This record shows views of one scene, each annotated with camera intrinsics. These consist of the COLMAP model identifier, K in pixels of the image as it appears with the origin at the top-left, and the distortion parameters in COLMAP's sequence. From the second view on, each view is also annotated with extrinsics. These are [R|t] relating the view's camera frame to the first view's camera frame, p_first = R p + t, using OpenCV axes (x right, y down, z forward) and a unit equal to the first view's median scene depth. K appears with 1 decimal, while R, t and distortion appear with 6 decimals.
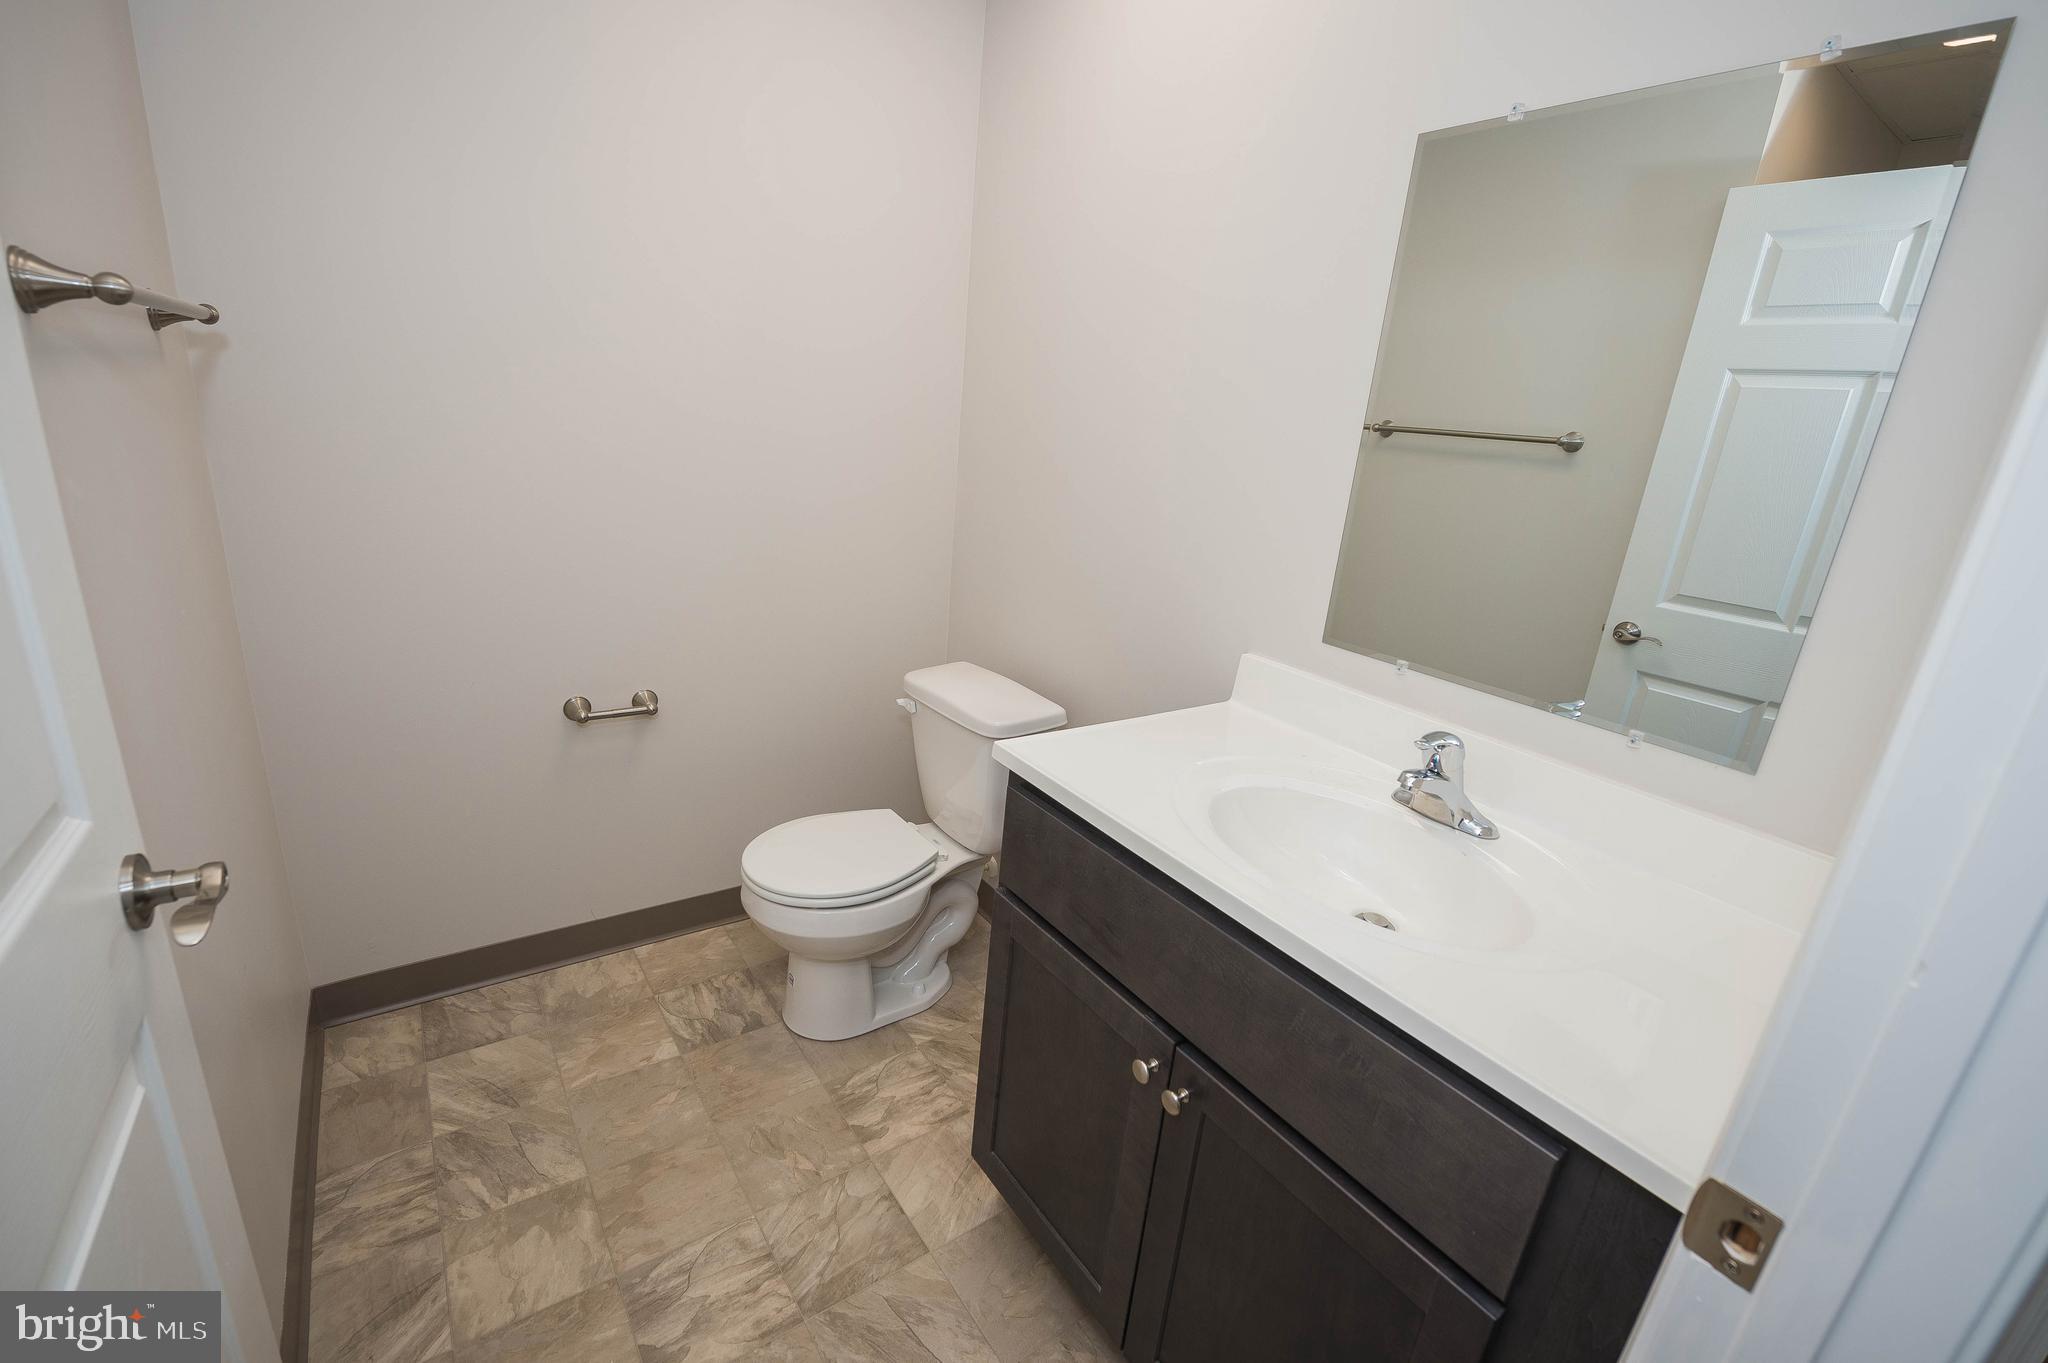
lens RADIAL K [[853.7, 0, 1021.7], [0, 853.7, 691.9], [0, 0, 1]] dist [-0.015670, -0.001523]
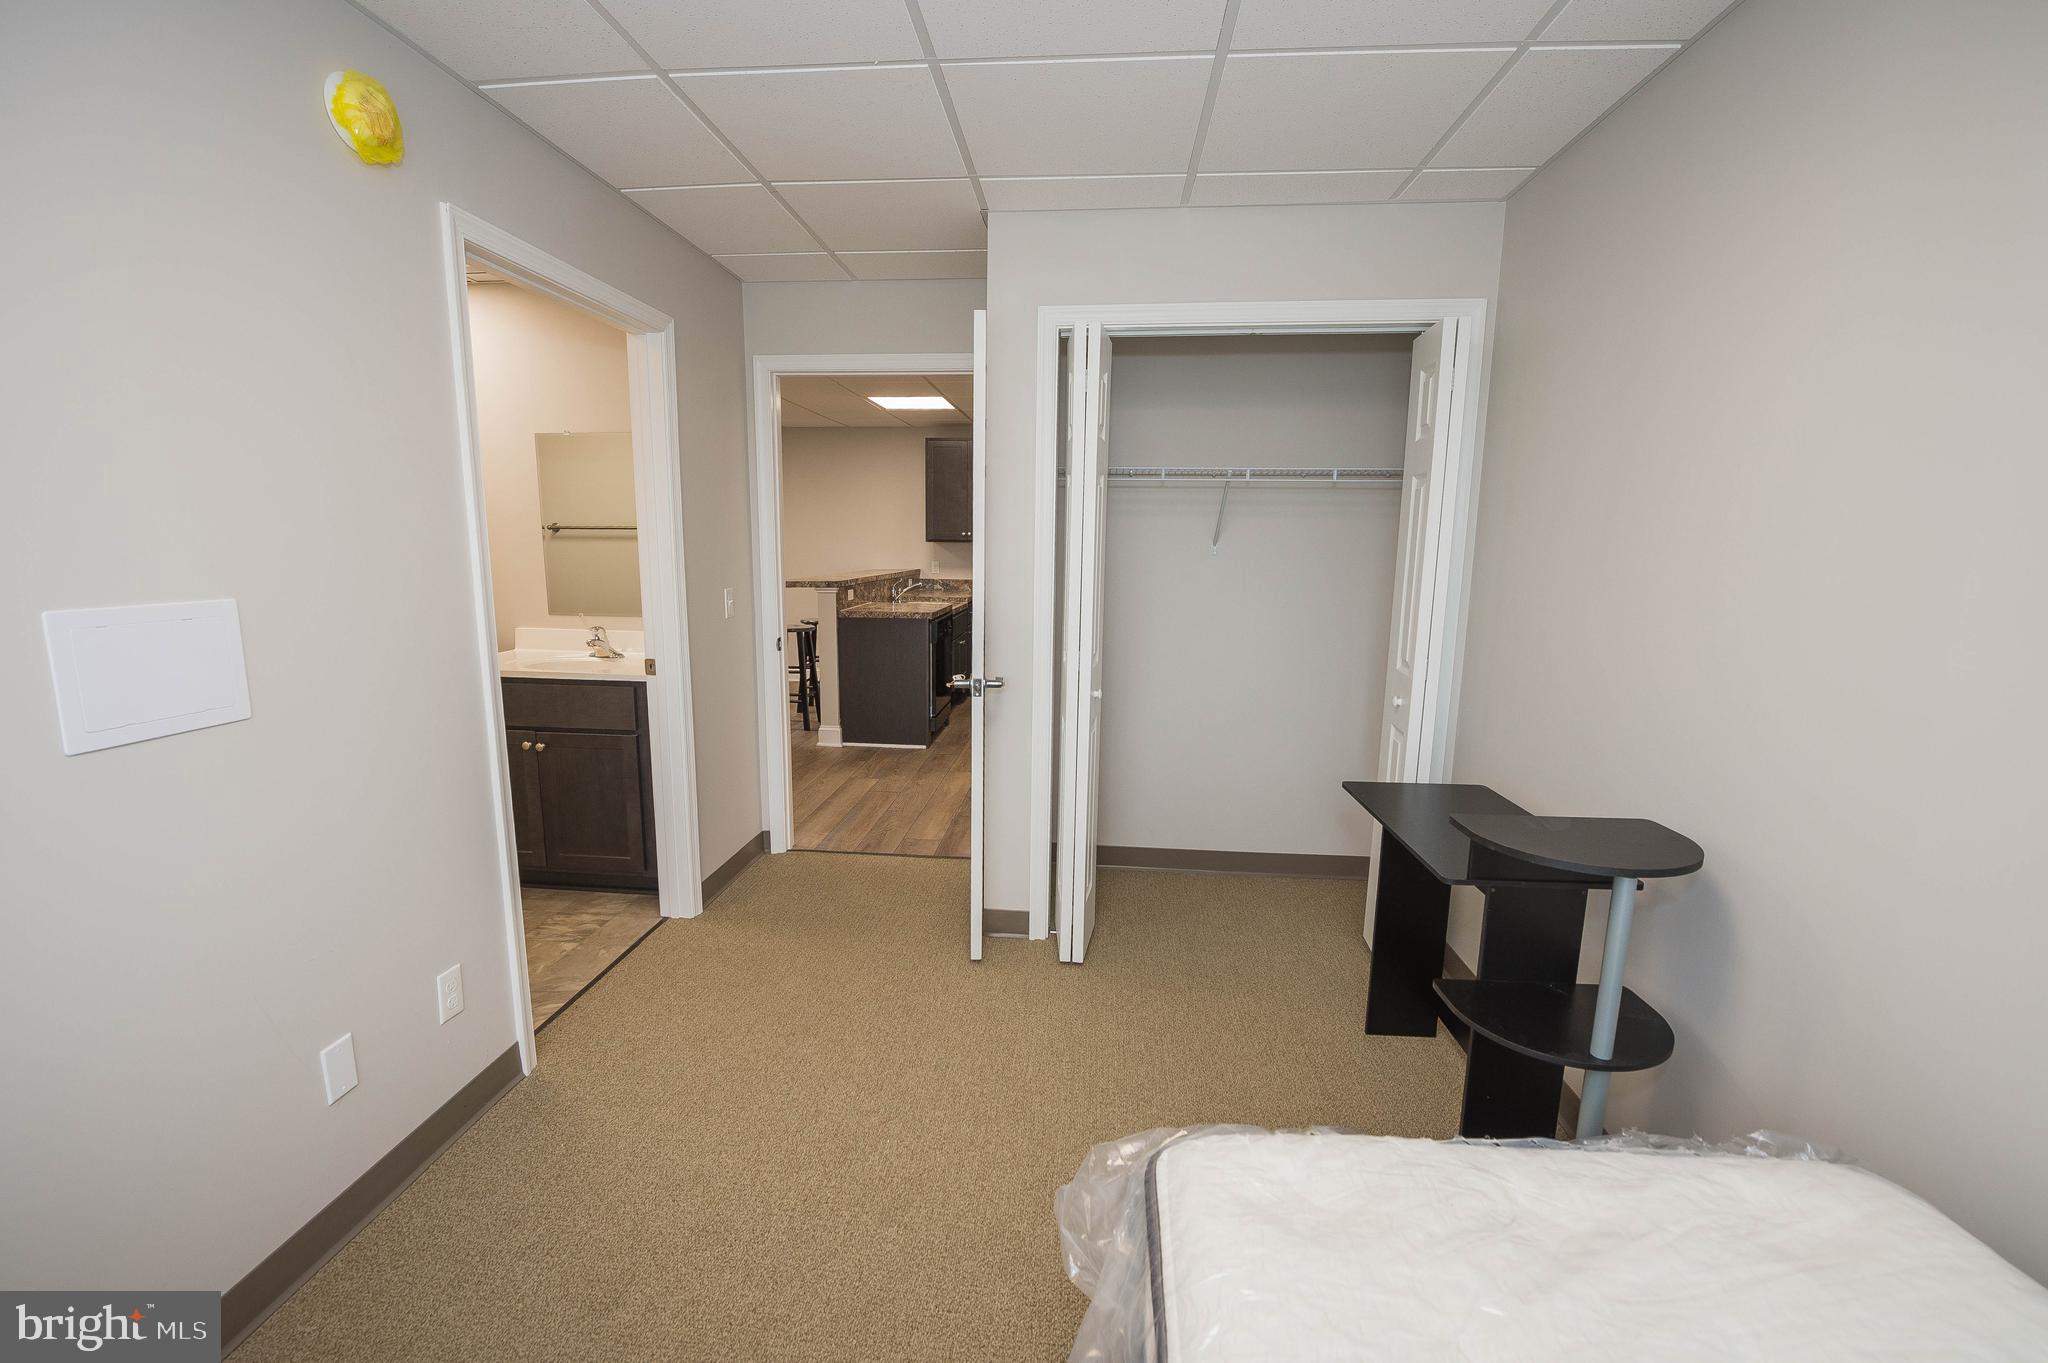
lens RADIAL K [[861.4, 0, 1017.6], [0, 861.4, 688.1], [0, 0, 1]] dist [-0.008120, -0.000350]
pose [[0.645615, -0.192261, 0.739065, -0.523876], [0.263351, 0.964475, 0.020848, 0.359180], [-0.716818, 0.181174, 0.673311, -1.296309]]
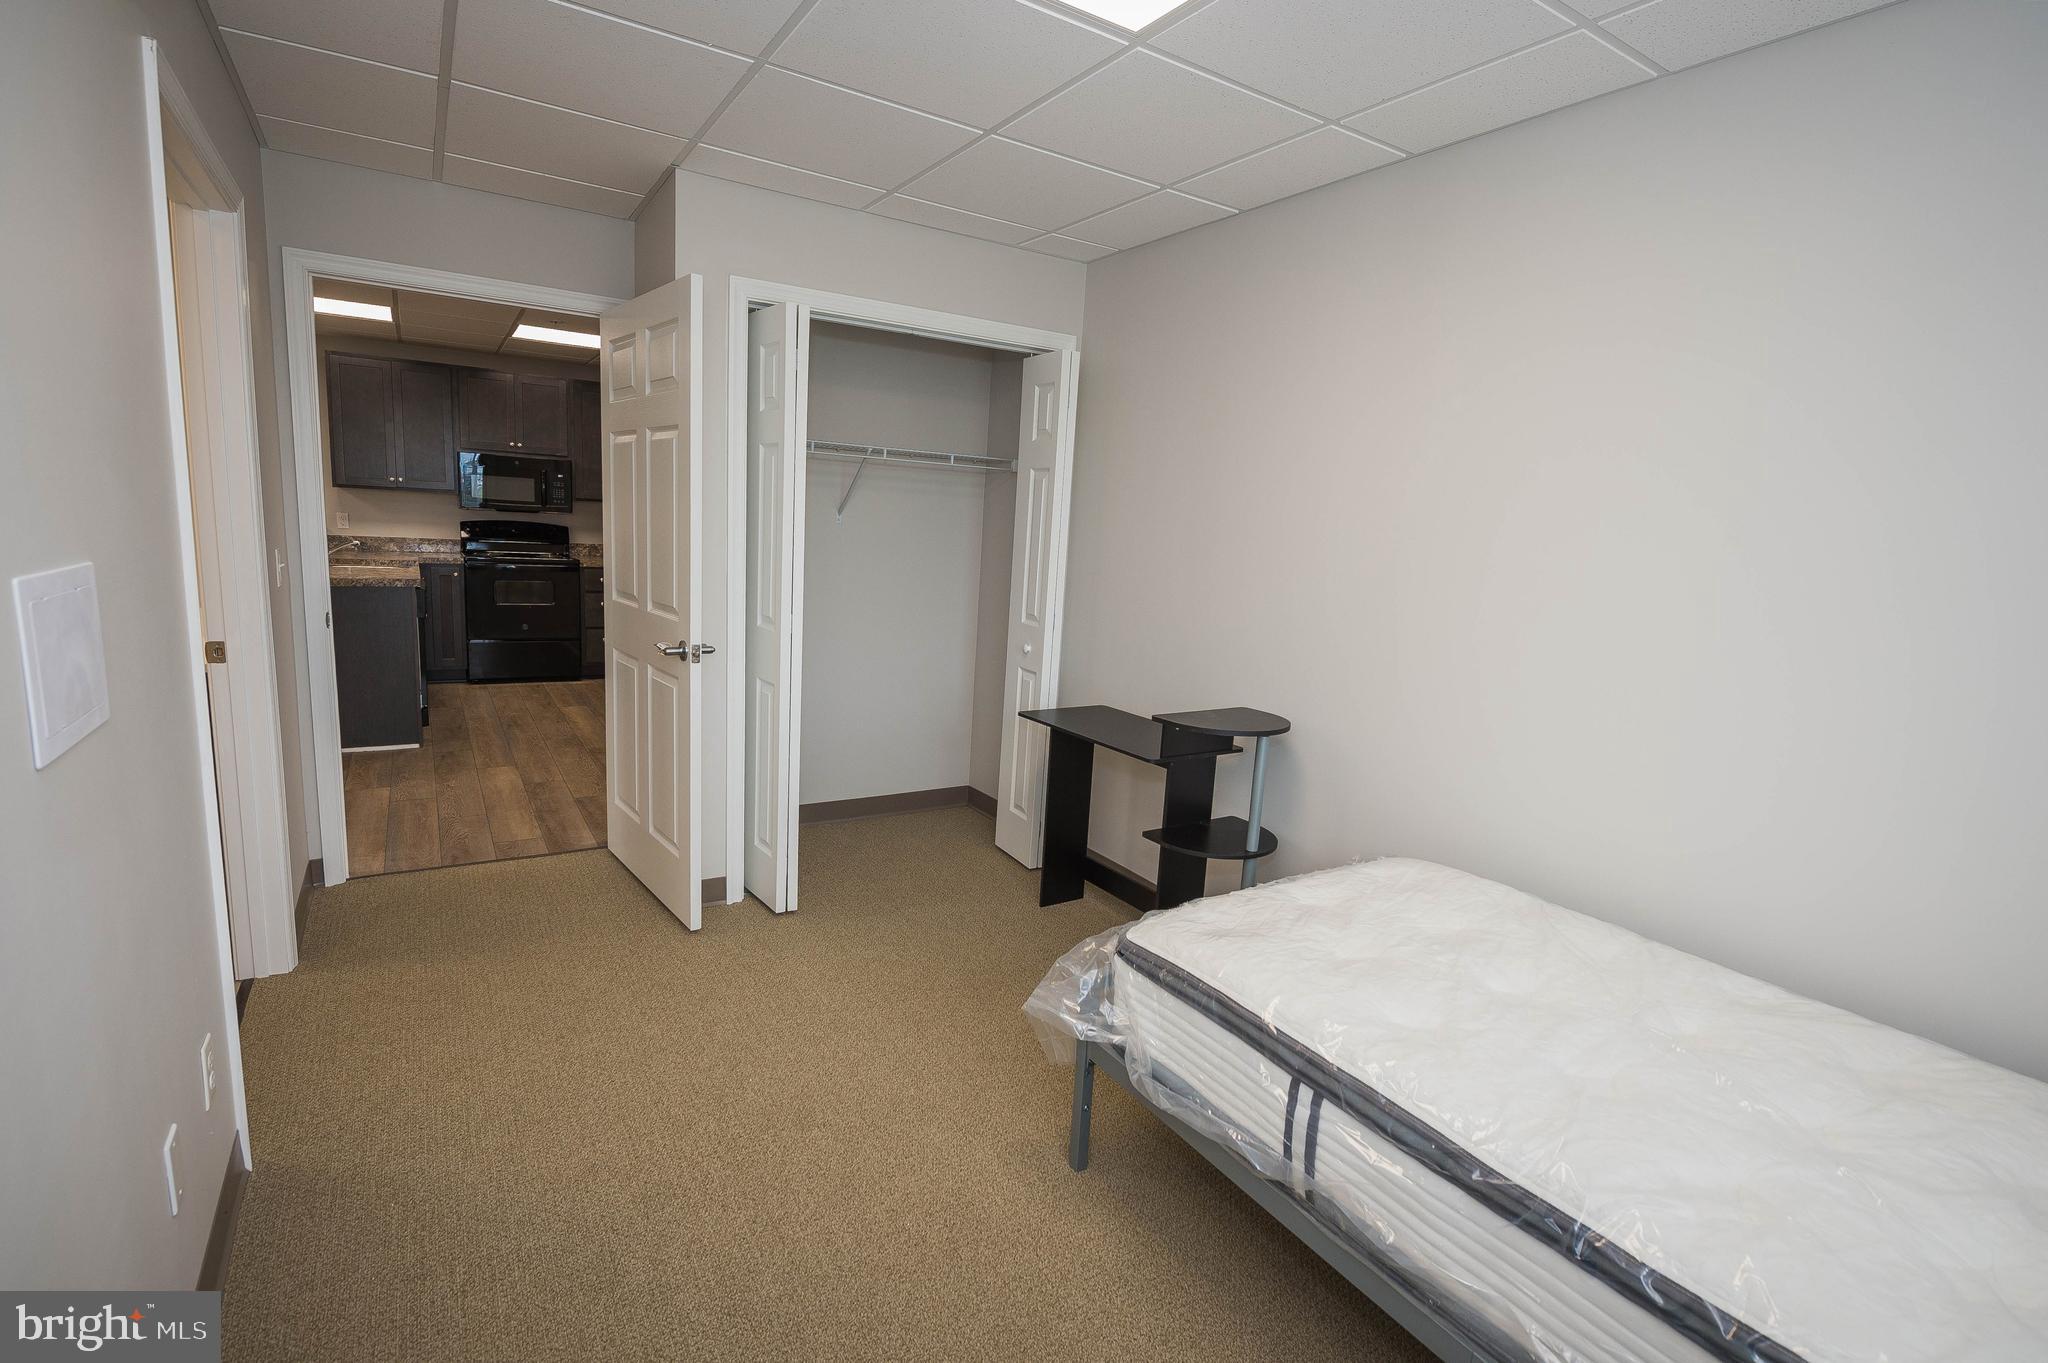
lens RADIAL K [[946.9, 0, 998.3], [0, 946.9, 681.4], [0, 0, 1]] dist [0.005167, -0.003480]
pose [[0.067487, -0.234811, 0.969695, -1.003727], [0.252645, 0.944257, 0.211068, 0.209589], [-0.965203, 0.230745, 0.123049, -0.948881]]
